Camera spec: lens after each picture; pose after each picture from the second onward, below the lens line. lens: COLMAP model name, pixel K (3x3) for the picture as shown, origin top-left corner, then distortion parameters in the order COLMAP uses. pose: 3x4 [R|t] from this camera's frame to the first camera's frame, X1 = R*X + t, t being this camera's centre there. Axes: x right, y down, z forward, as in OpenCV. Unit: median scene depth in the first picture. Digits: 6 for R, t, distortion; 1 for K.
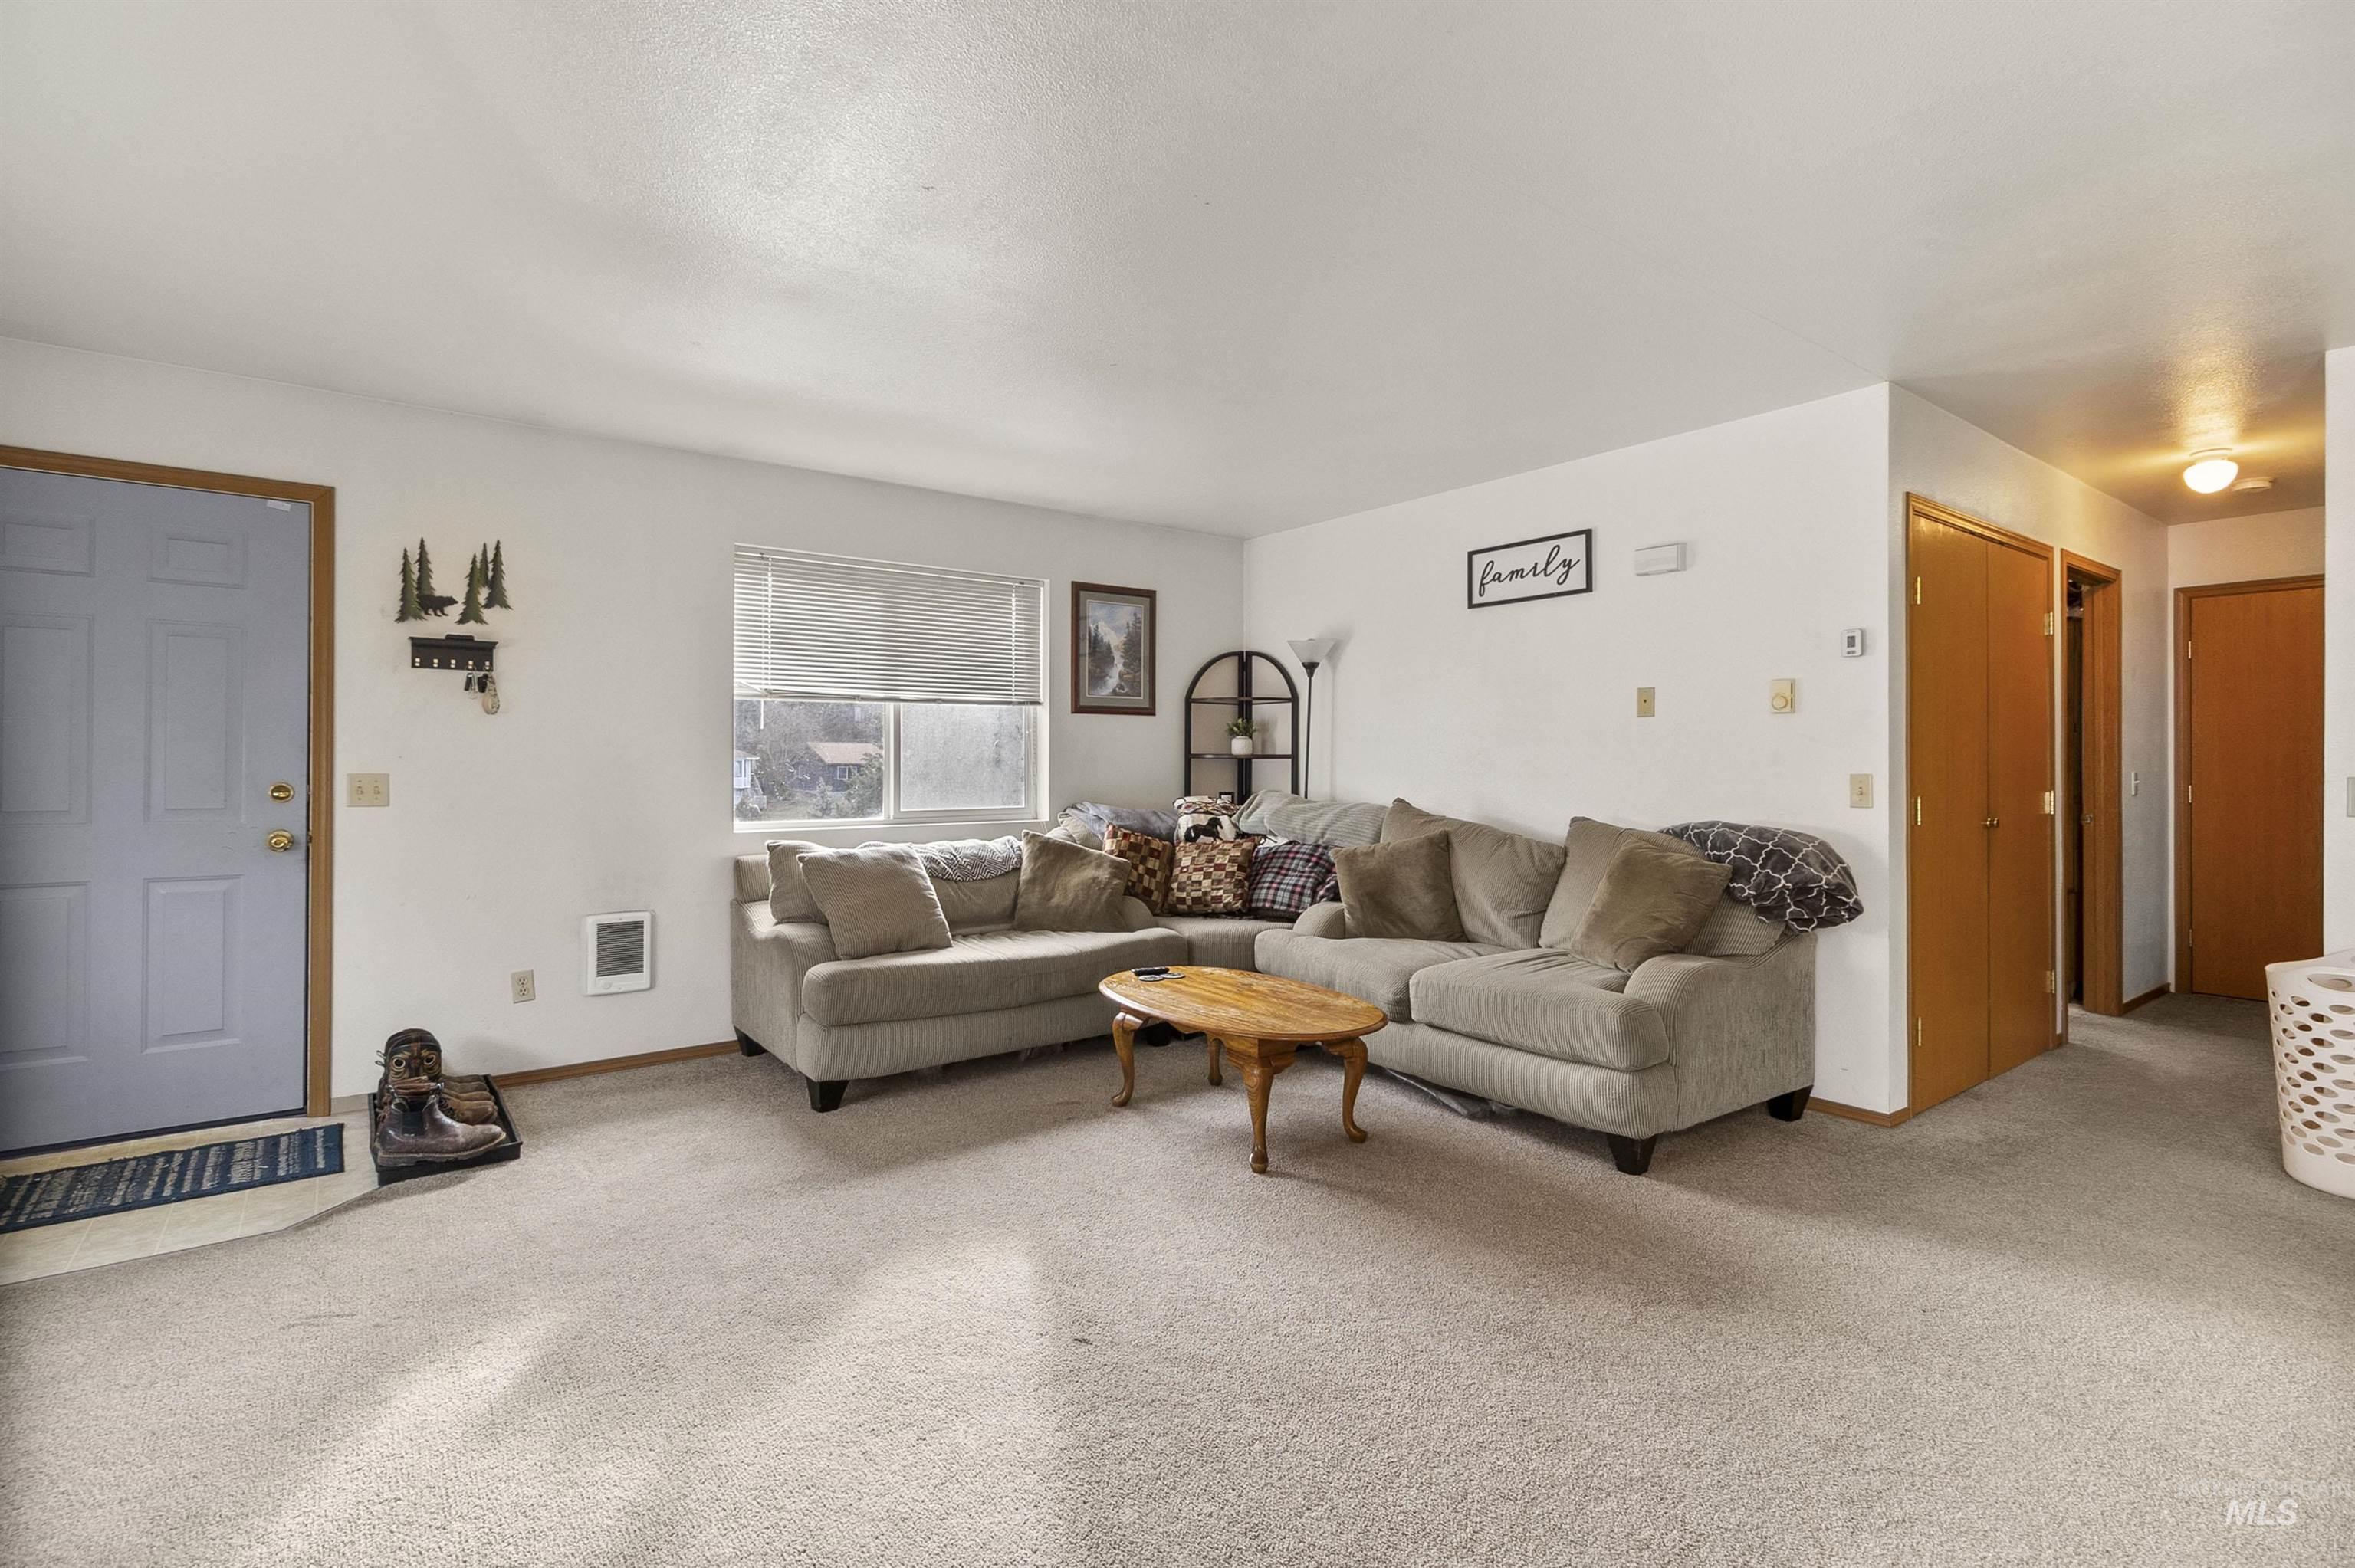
lens RADIAL K [[1085.8, 0, 1170.0], [0, 1085.8, 766.2], [0, 0, 1]] dist [0.003177, -0.000063]
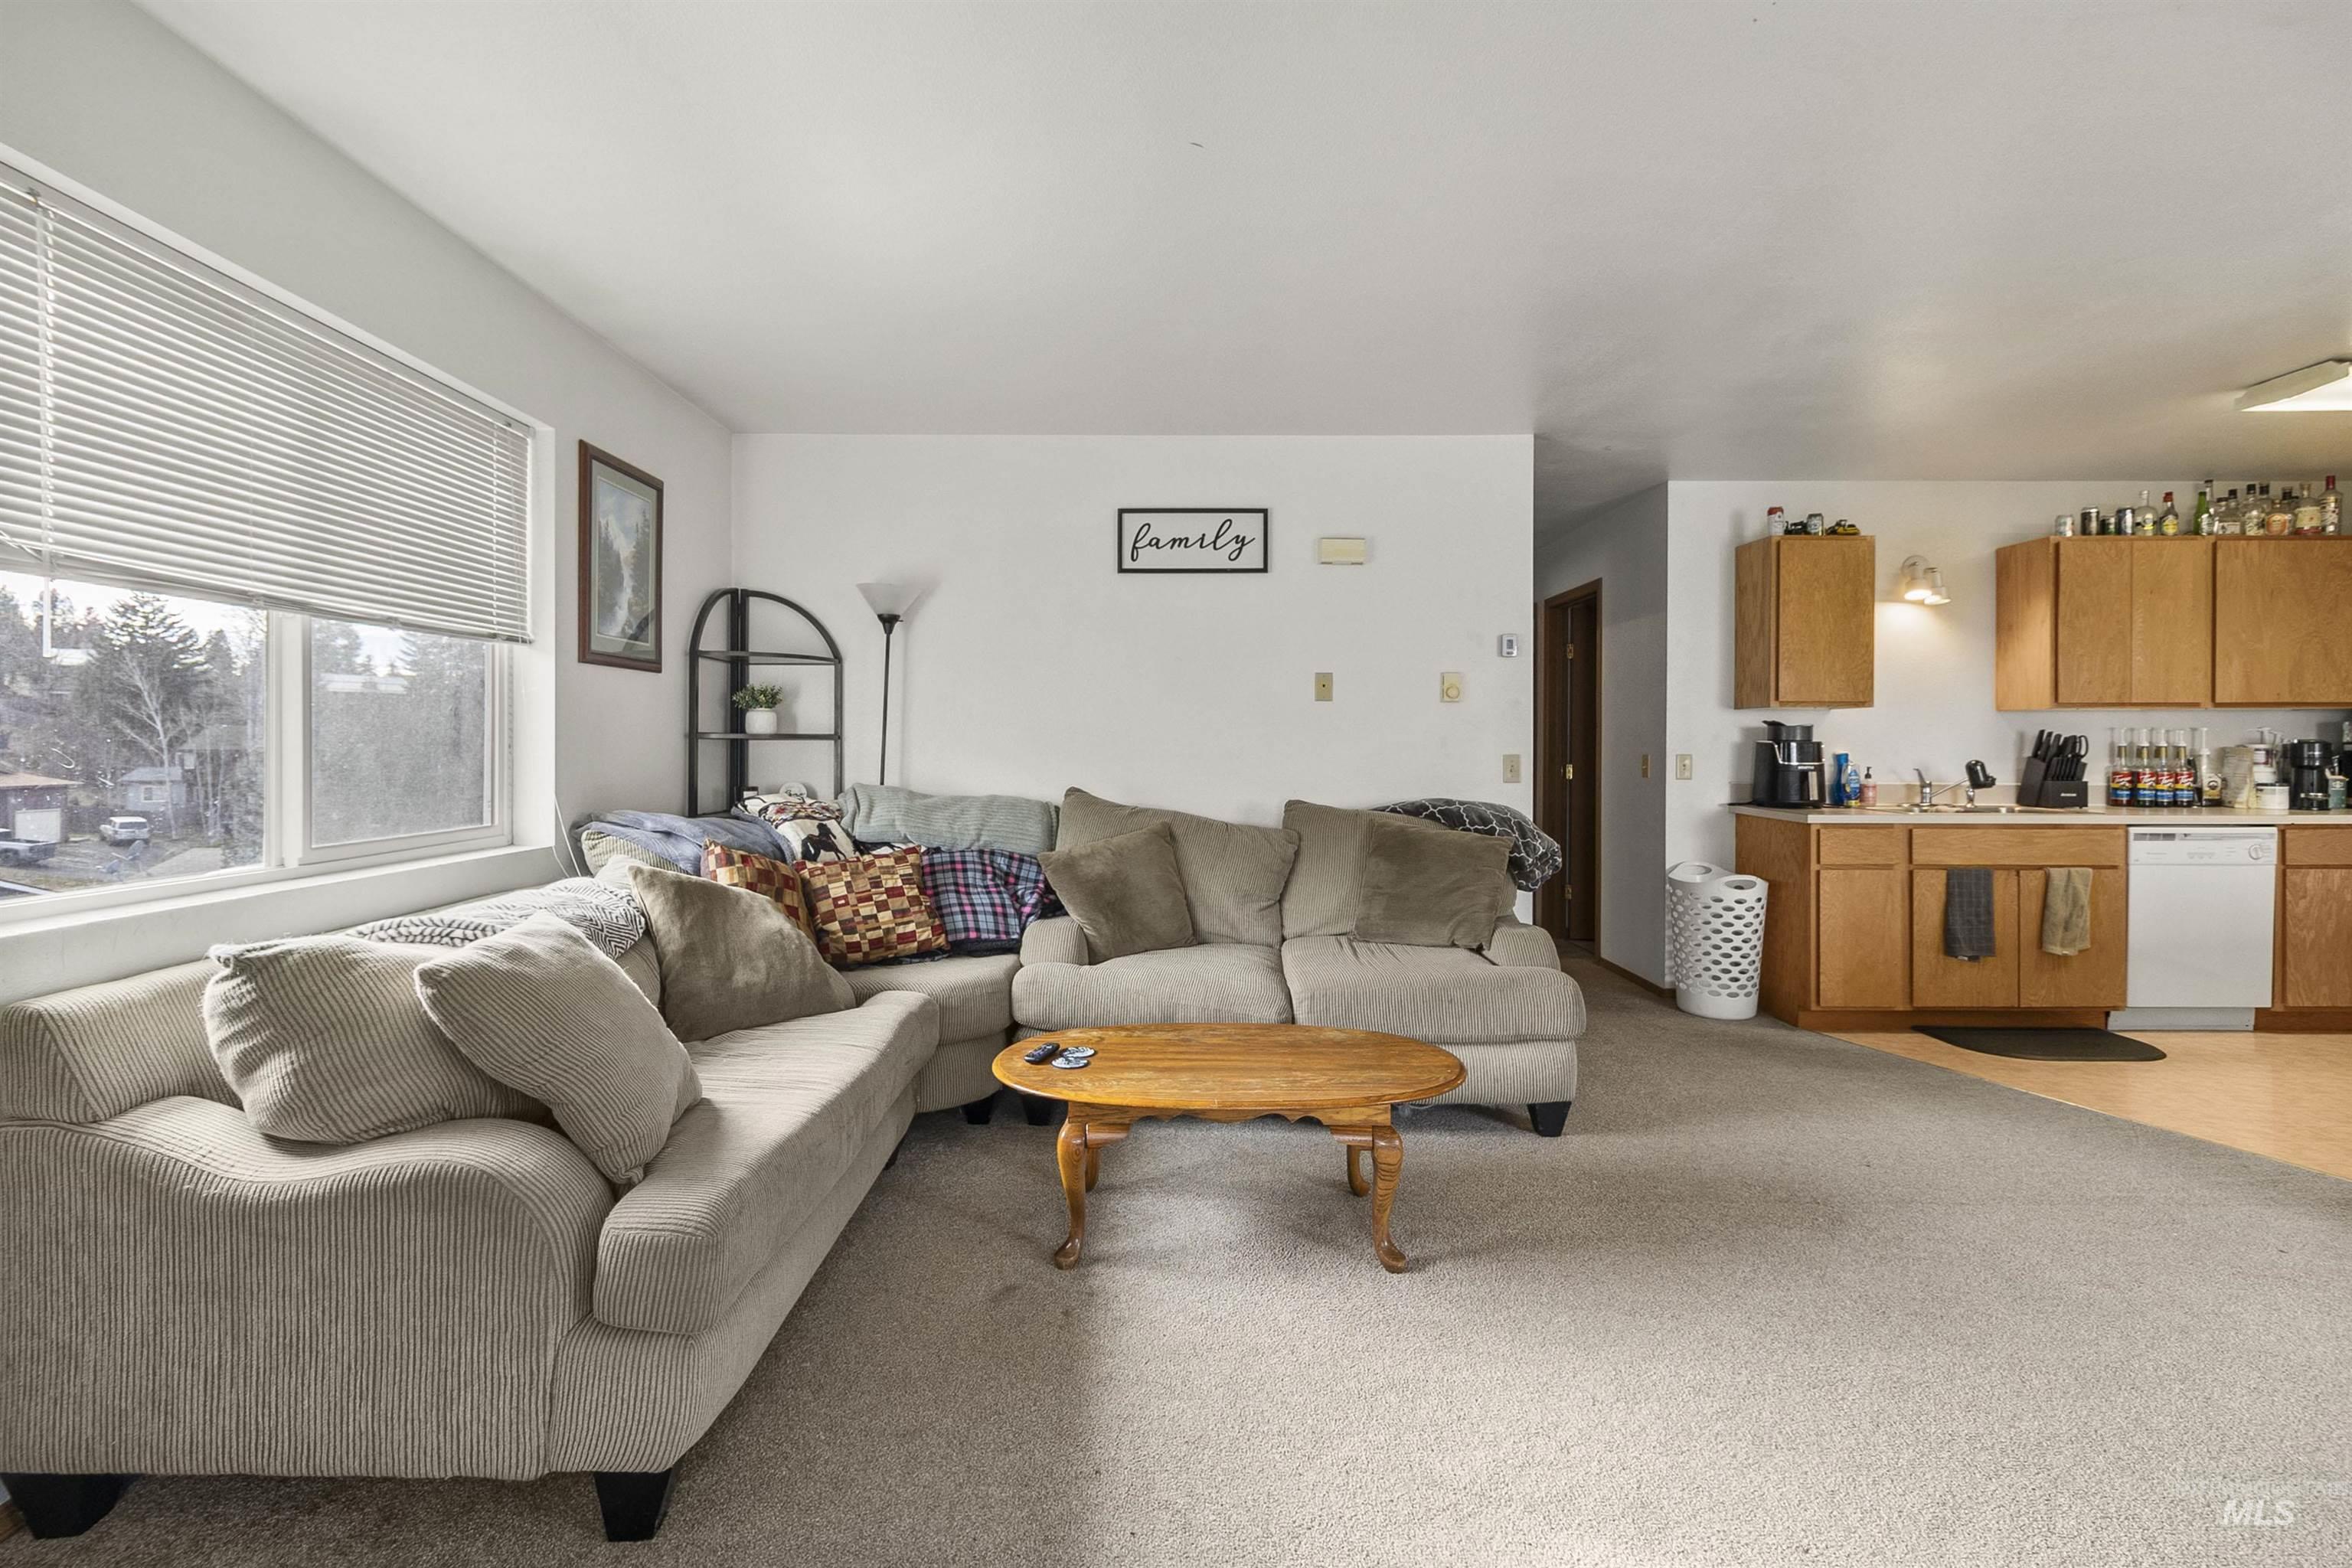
lens RADIAL K [[1084.6, 0, 1169.1], [0, 1084.6, 749.3], [0, 0, 1]] dist [0.003177, -0.000063]
pose [[0.604152, -0.003261, 0.796863, -0.426438], [0.002216, 0.999995, 0.002412, -0.001932], [-0.796866, 0.000308, 0.604156, 0.443451]]
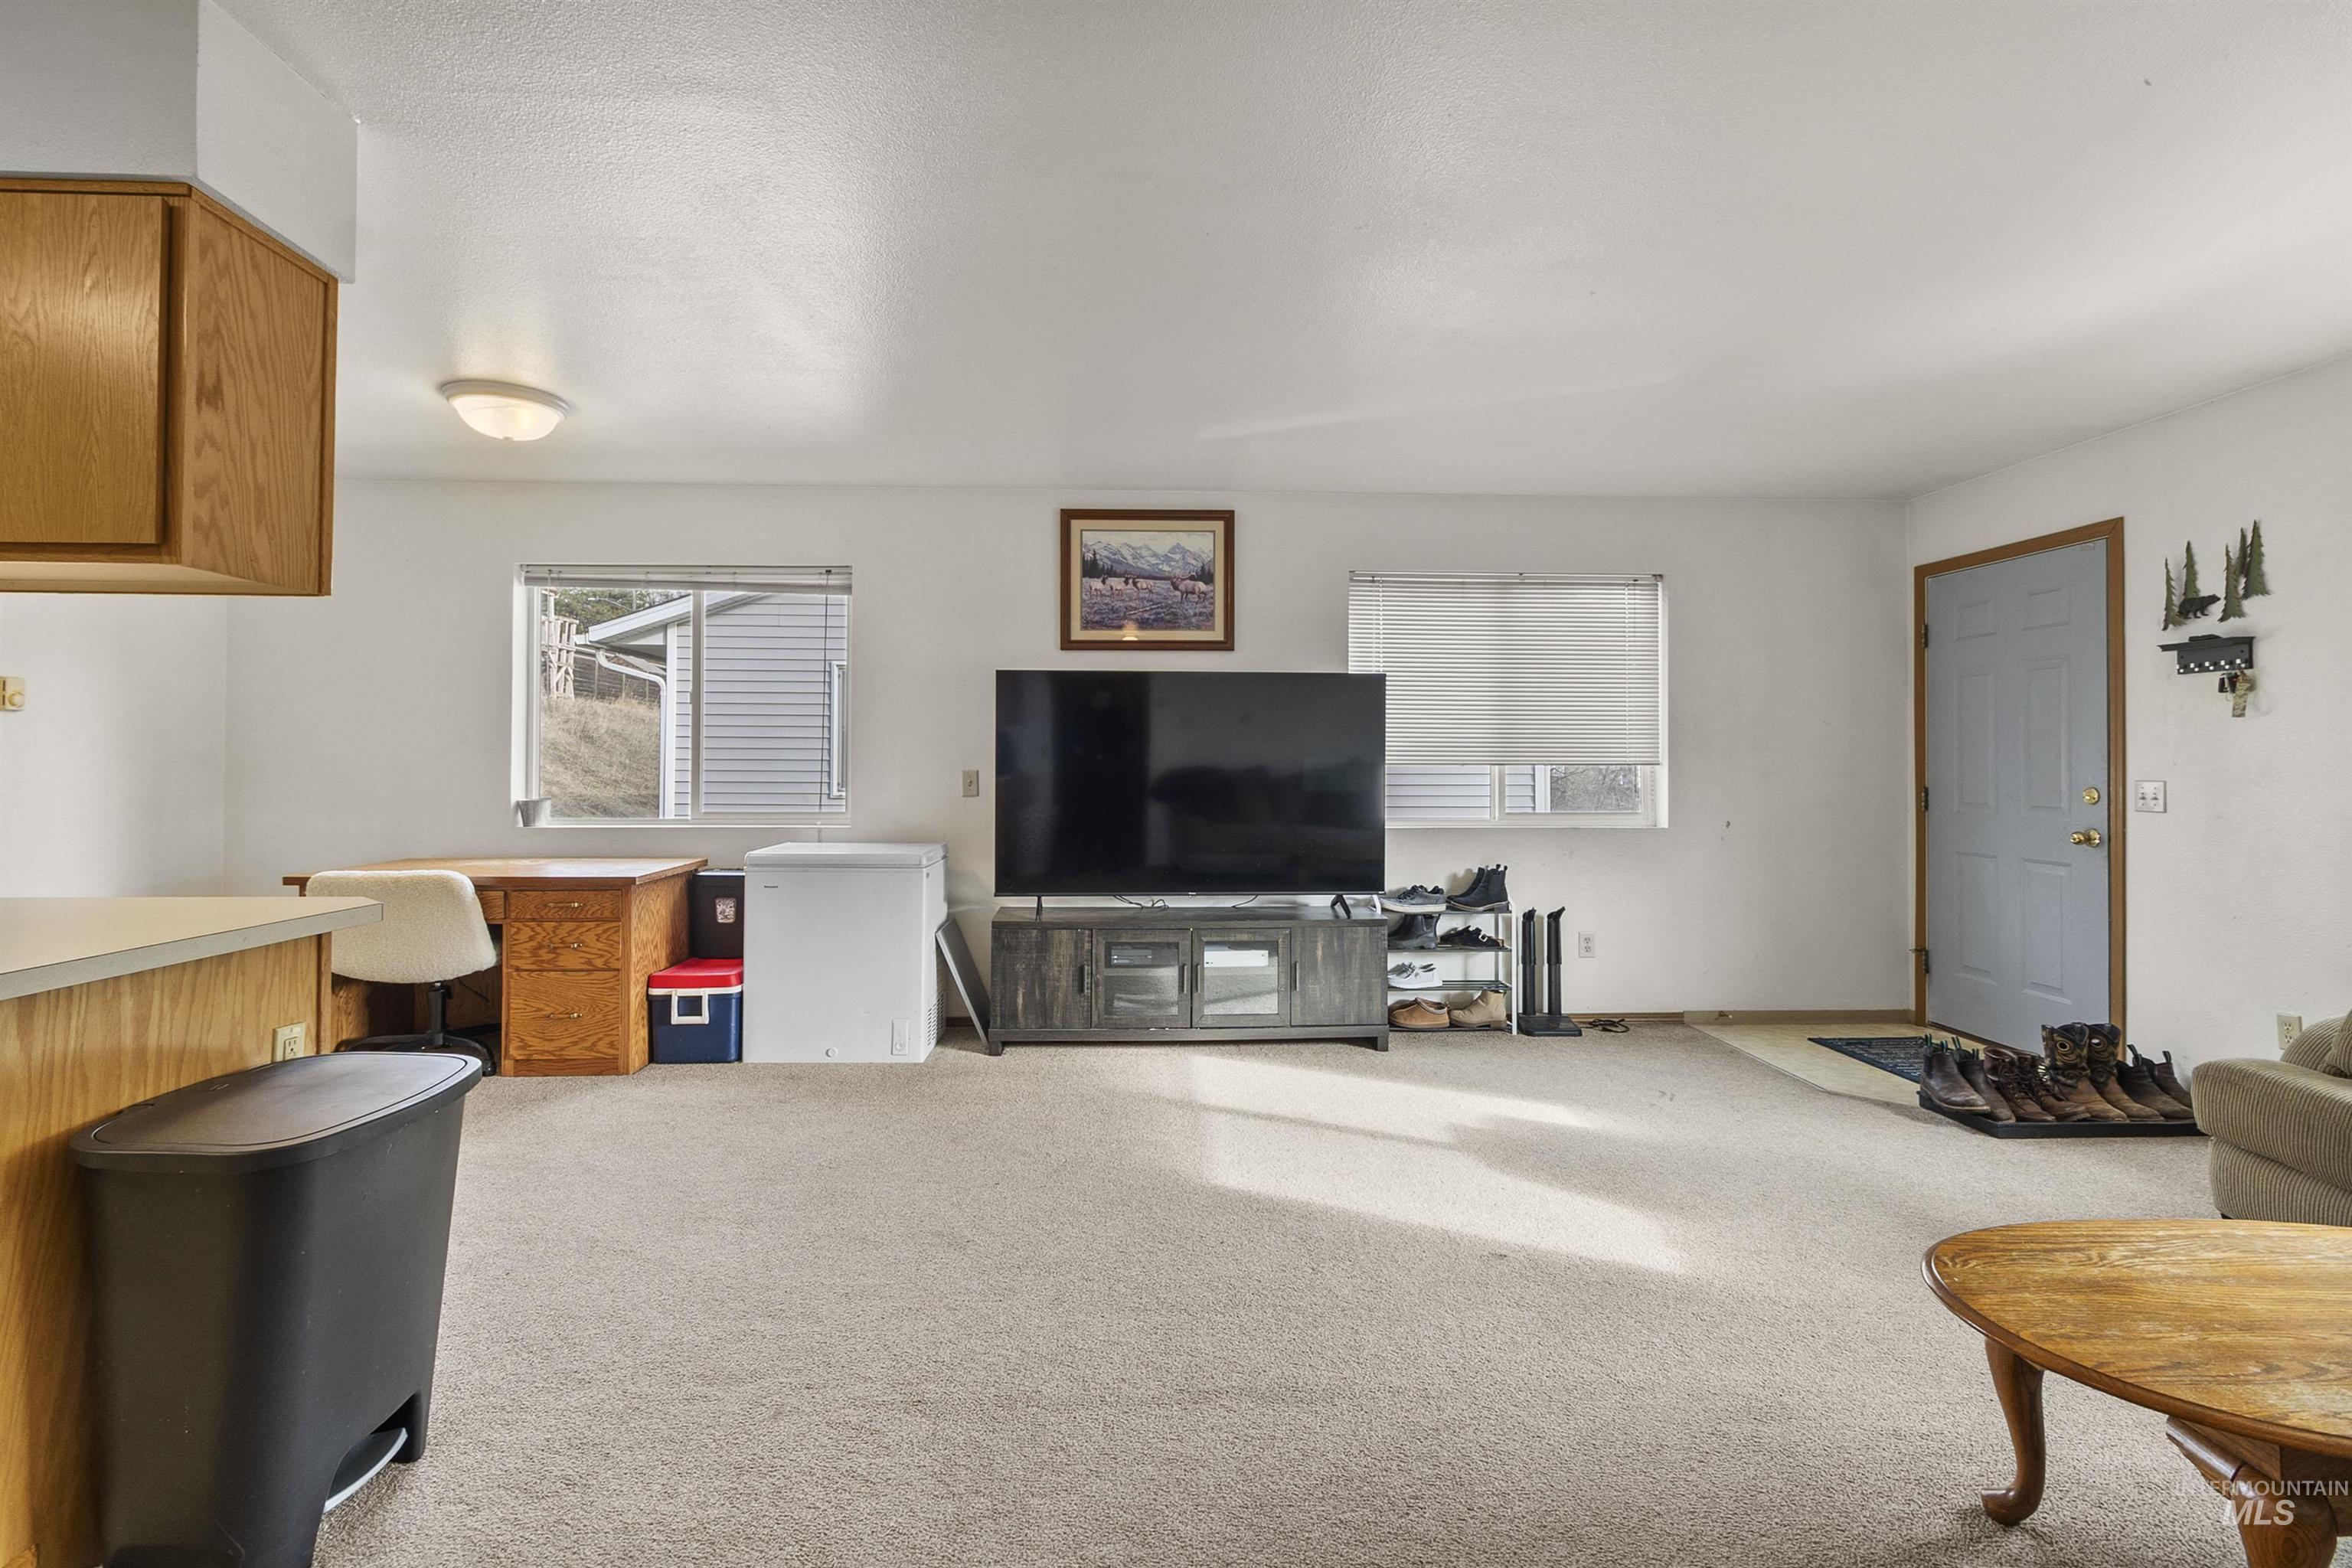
lens RADIAL K [[1084.6, 0, 1172.9], [0, 1084.6, 751.8], [0, 0, 1]] dist [0.003177, -0.000063]
pose [[-0.567770, -0.013327, -0.823079, 0.518761], [-0.007081, 0.999911, -0.011305, -0.001768], [0.823156, -0.000590, -0.567814, 0.651635]]
